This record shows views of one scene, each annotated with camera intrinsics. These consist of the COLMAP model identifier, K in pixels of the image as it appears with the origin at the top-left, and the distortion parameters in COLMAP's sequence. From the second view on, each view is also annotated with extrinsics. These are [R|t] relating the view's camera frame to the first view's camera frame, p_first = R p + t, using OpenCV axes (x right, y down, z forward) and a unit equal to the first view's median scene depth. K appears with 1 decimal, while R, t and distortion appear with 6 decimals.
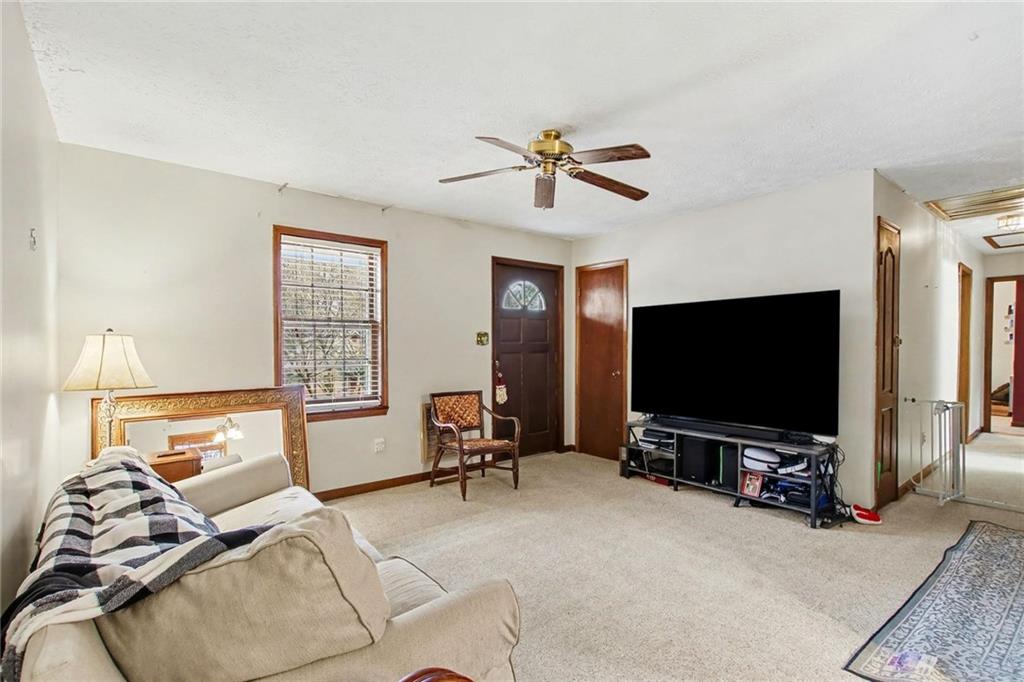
lens RADIAL K [[487.6, 0, 514.8], [0, 487.6, 347.6], [0, 0, 1]] dist [-0.000062, 0.000076]
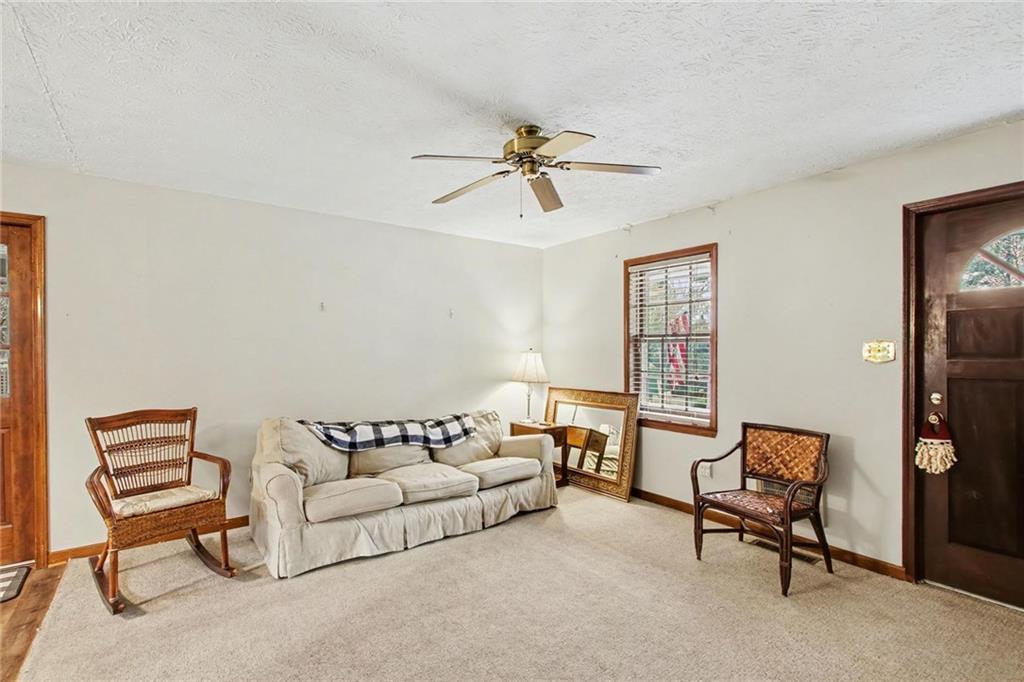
lens RADIAL K [[487.6, 0, 514.8], [0, 487.6, 347.6], [0, 0, 1]] dist [-0.000062, 0.000076]
pose [[-0.074373, -0.004991, -0.997218, 0.658110], [-0.002616, 0.999985, -0.004810, -0.022029], [0.997227, 0.002251, -0.074385, 0.709777]]
